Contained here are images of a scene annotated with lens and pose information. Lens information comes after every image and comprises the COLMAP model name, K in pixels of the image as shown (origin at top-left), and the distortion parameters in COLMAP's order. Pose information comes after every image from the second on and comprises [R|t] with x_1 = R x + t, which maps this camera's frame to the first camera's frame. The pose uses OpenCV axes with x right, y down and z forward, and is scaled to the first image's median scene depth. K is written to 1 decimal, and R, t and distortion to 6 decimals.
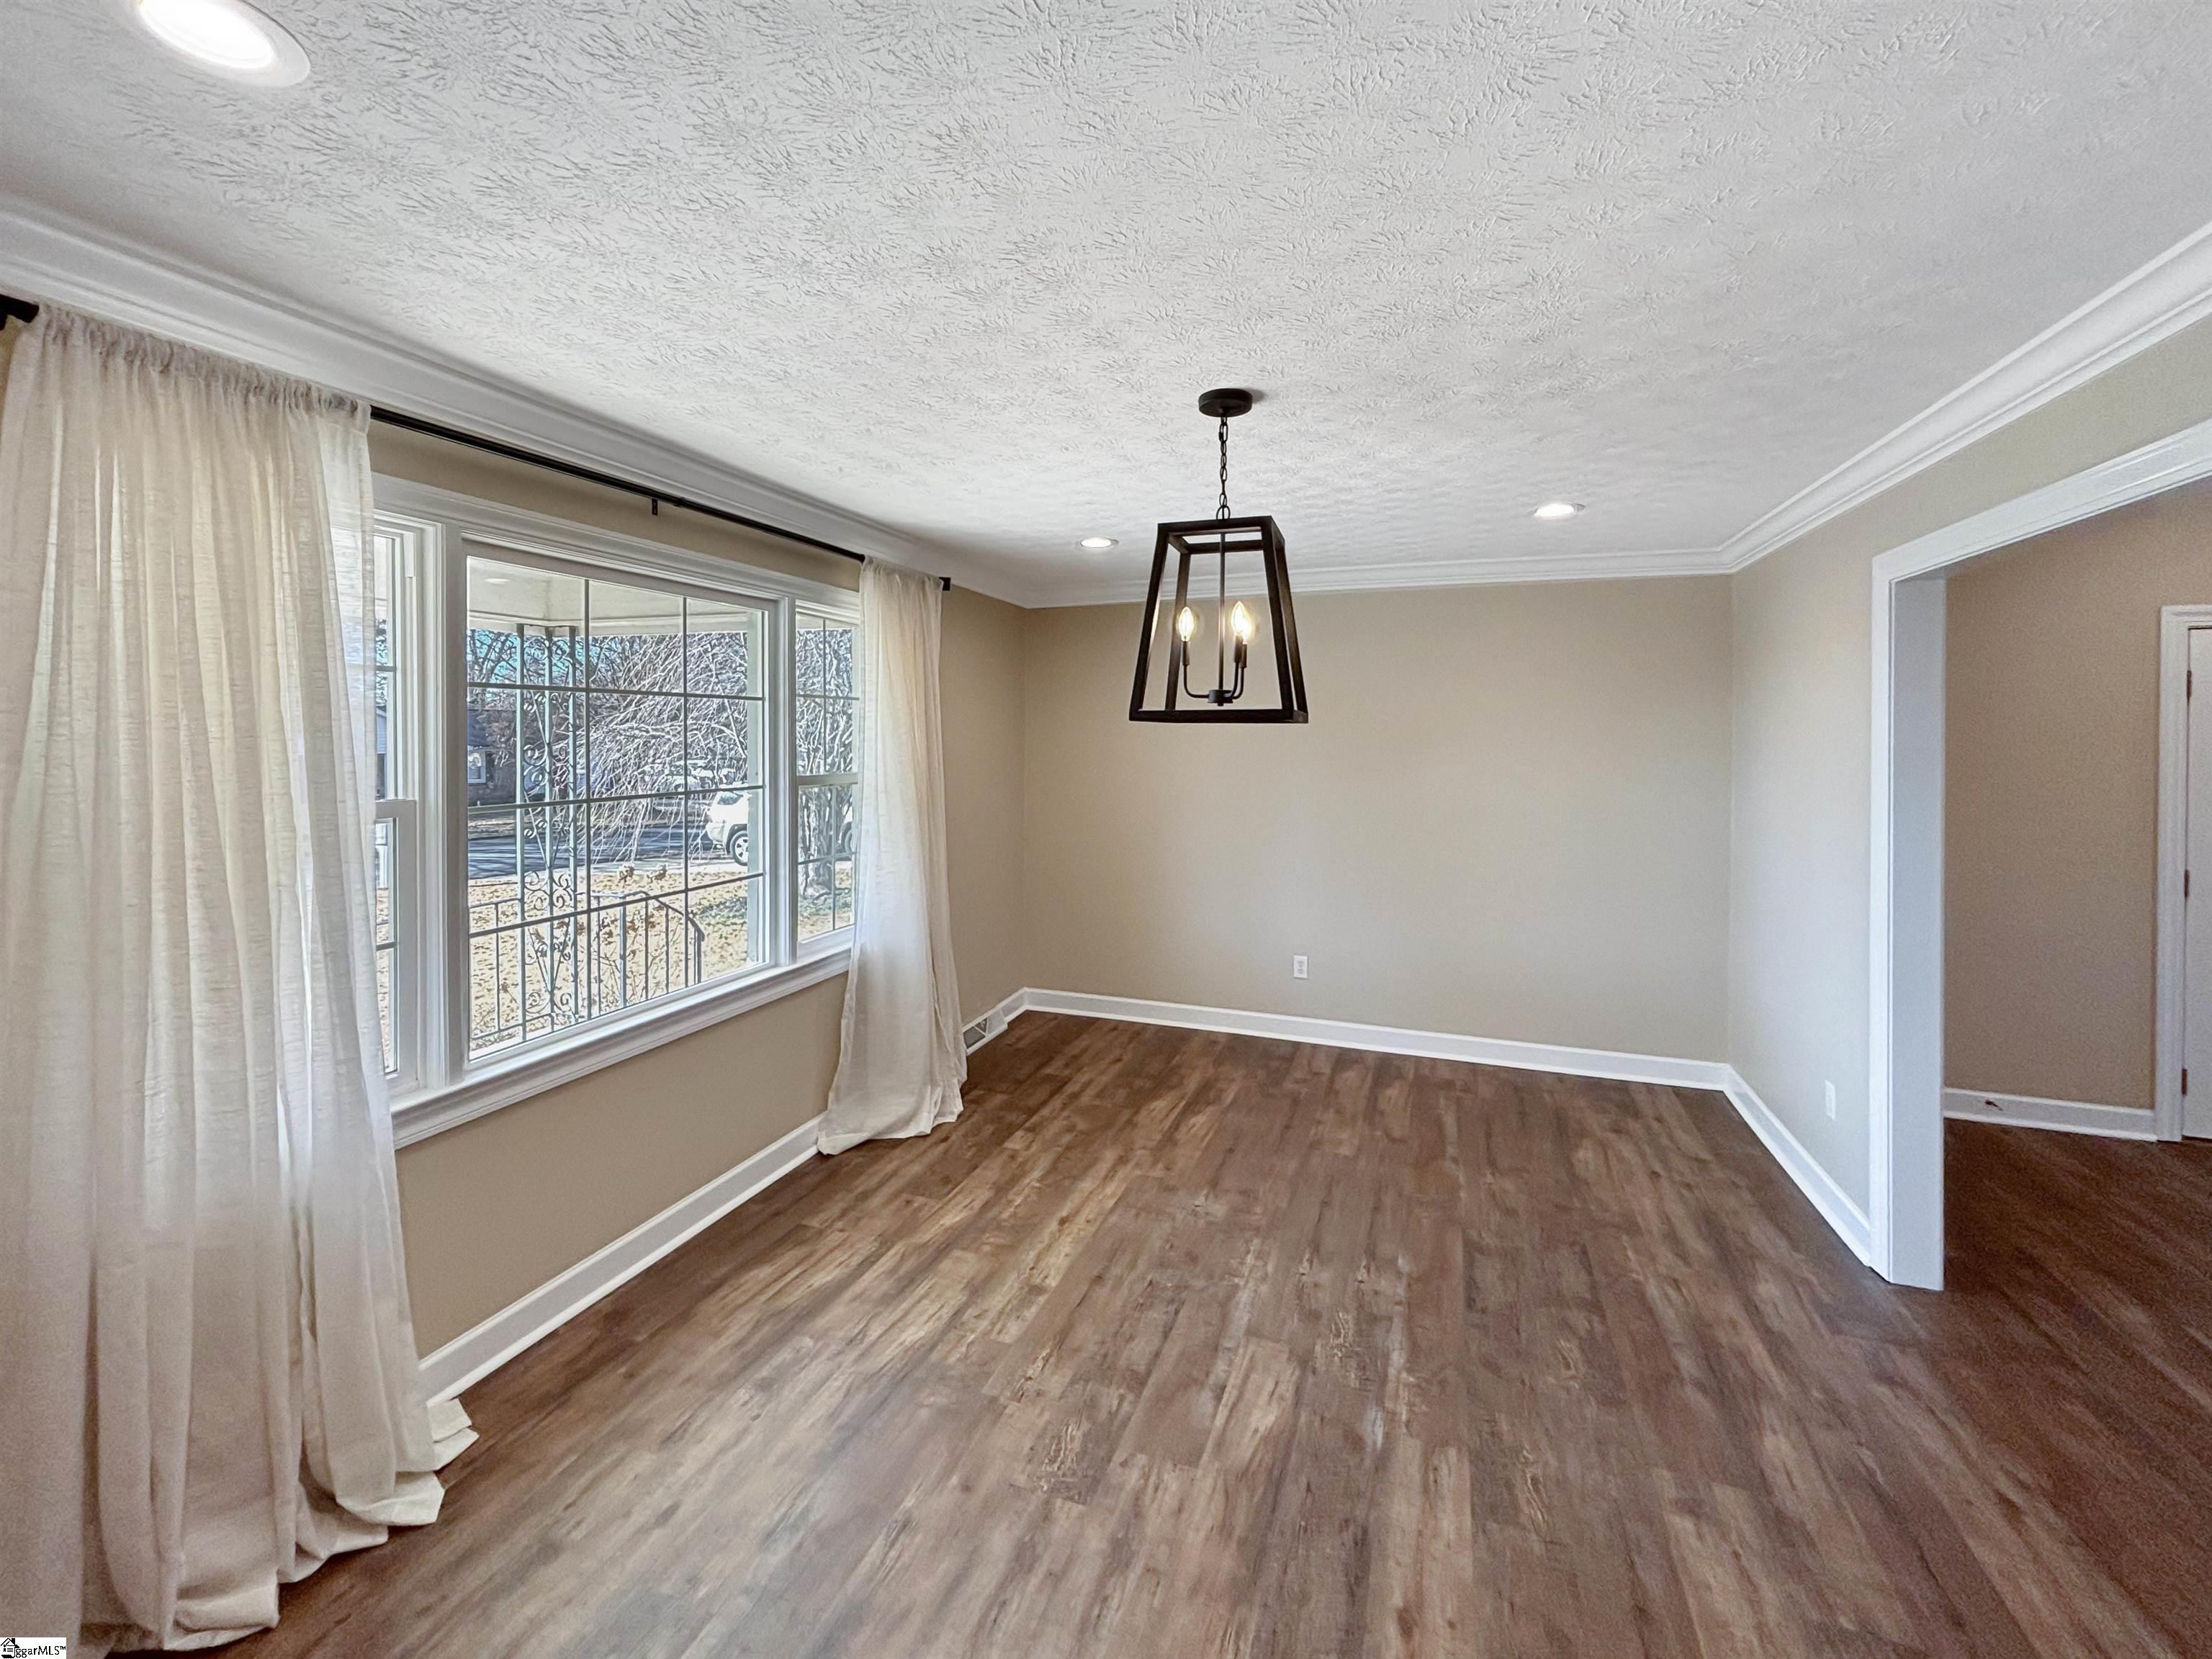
lens RADIAL K [[956.8, 0, 1106.0], [0, 956.8, 829.5], [0, 0, 1]] dist [0.000075, 0.000178]
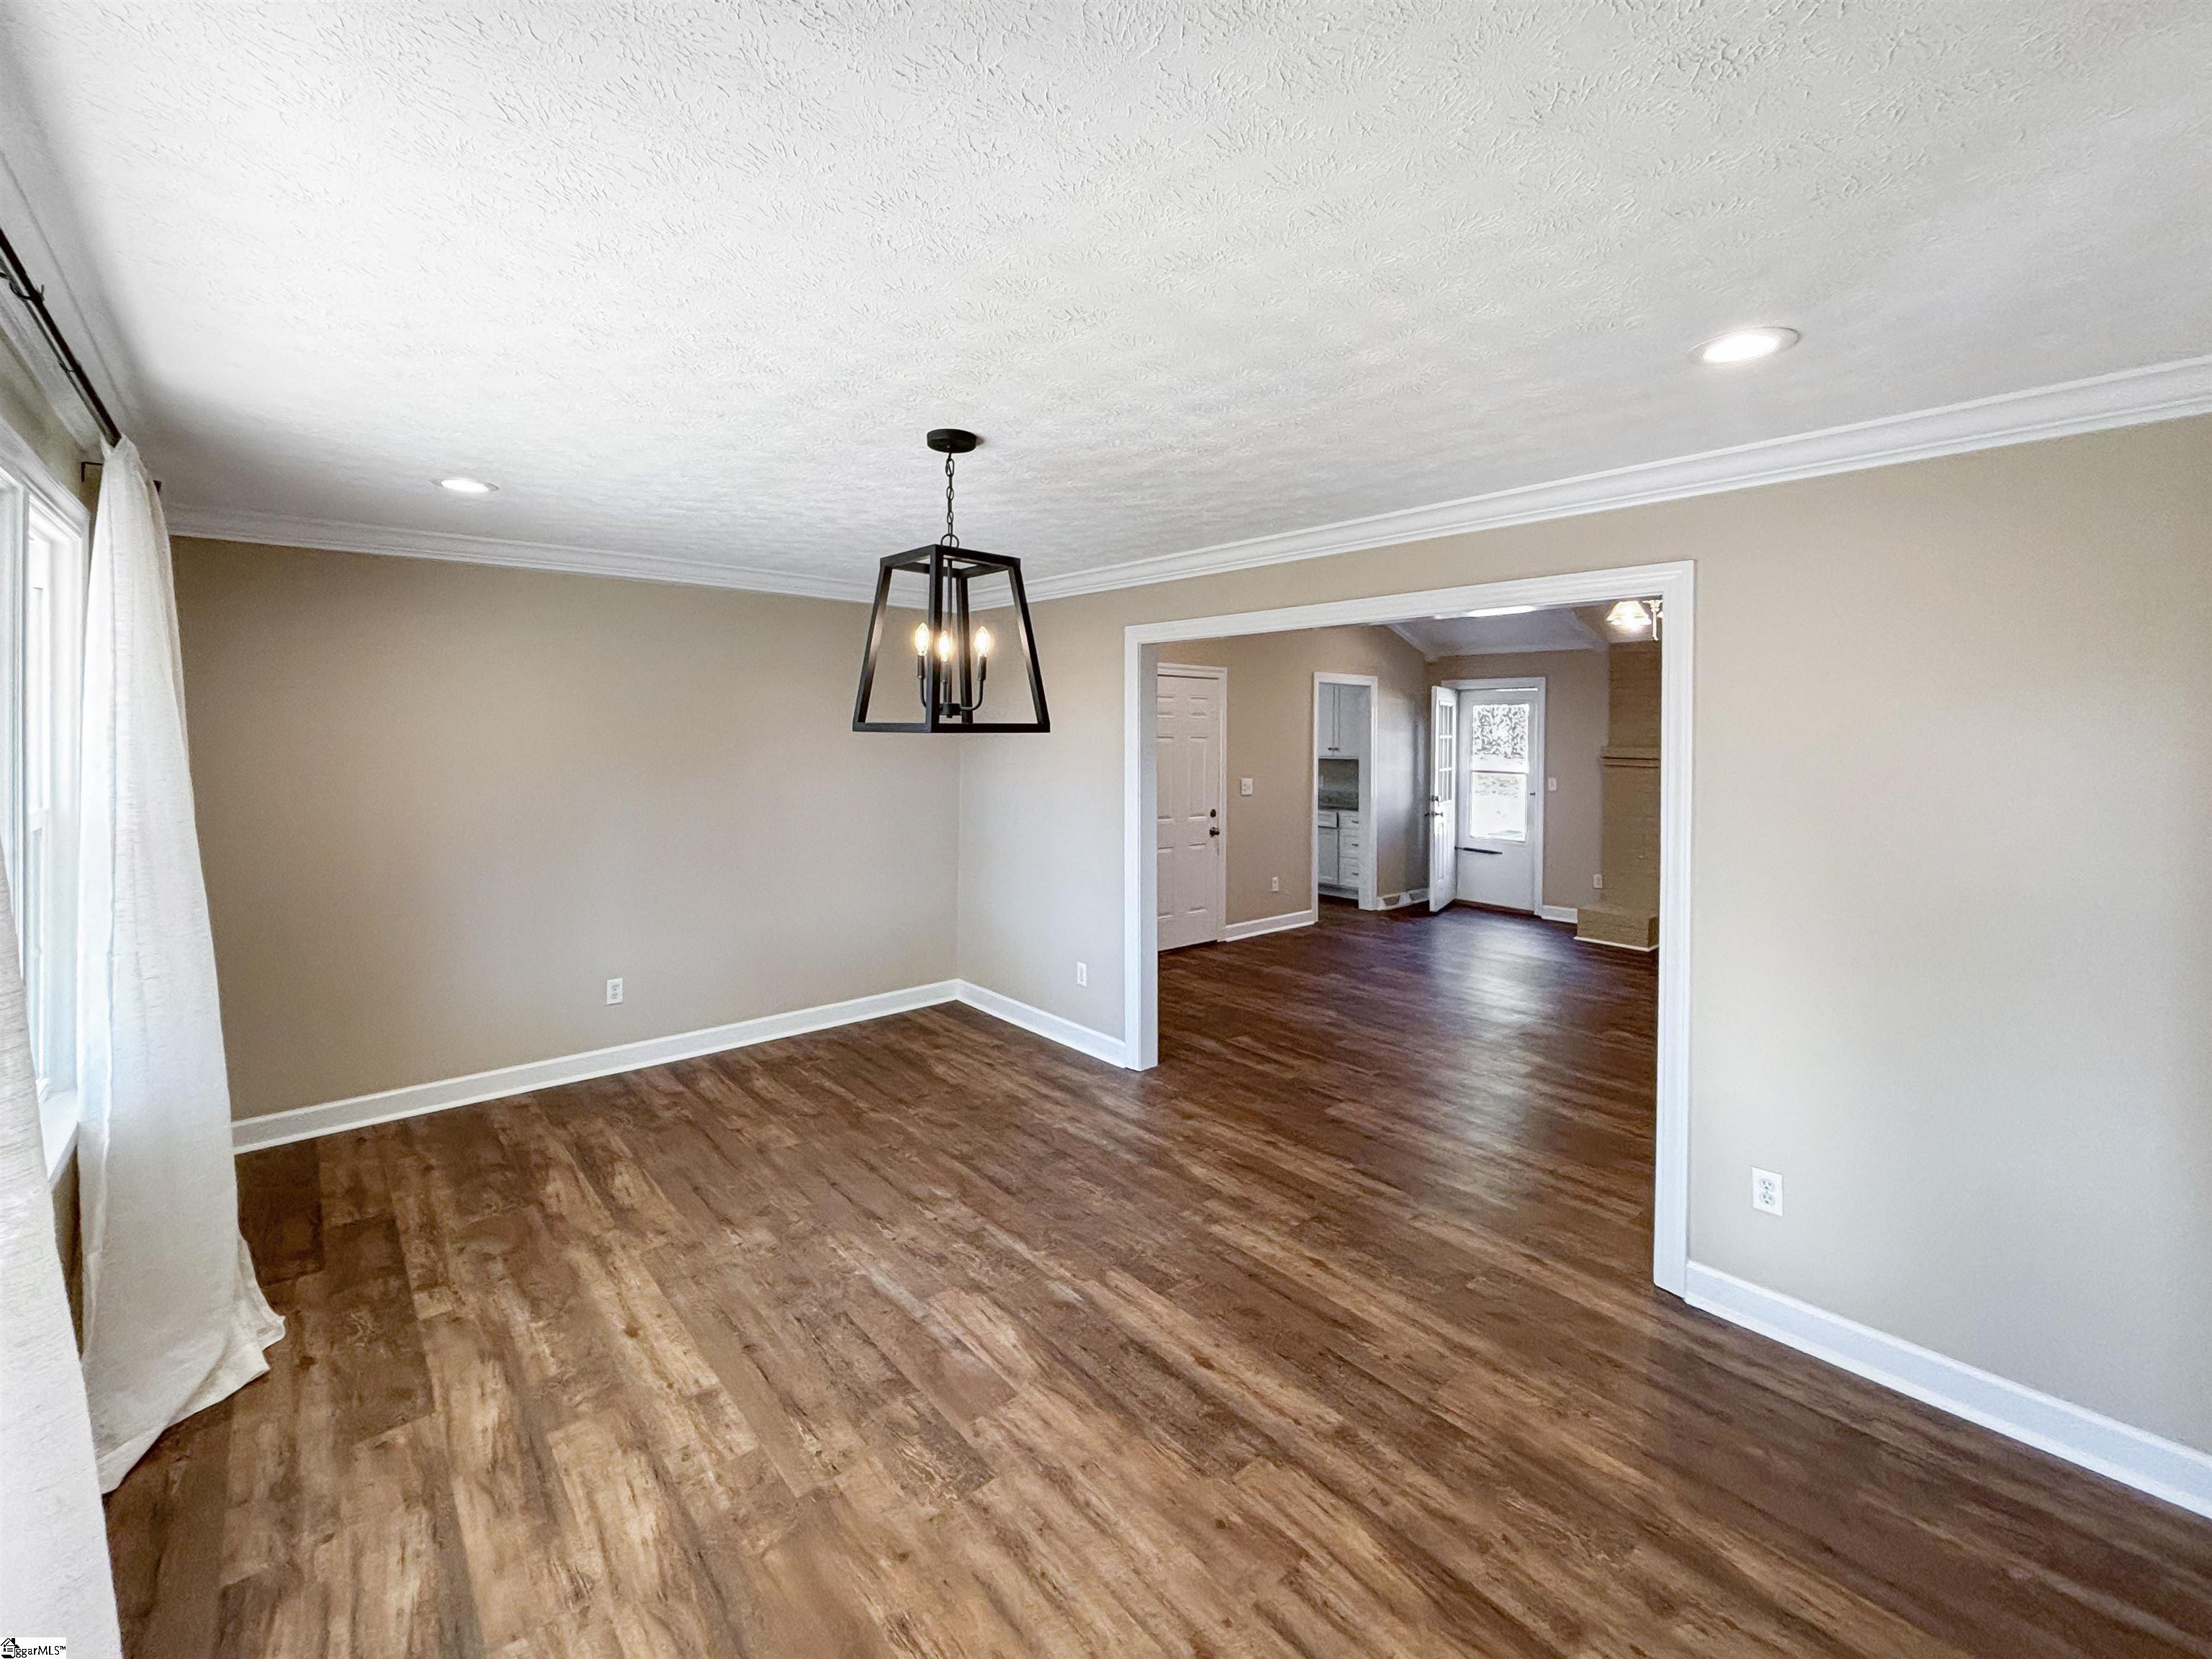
lens RADIAL K [[938.0, 0, 1106.0], [0, 938.0, 829.5], [0, 0, 1]] dist [-0.044493, 0.020593]
pose [[0.493378, -0.106496, 0.863271, -0.556772], [0.096315, 0.993062, 0.067462, -0.045267], [-0.864466, 0.049862, 0.500212, 0.253643]]
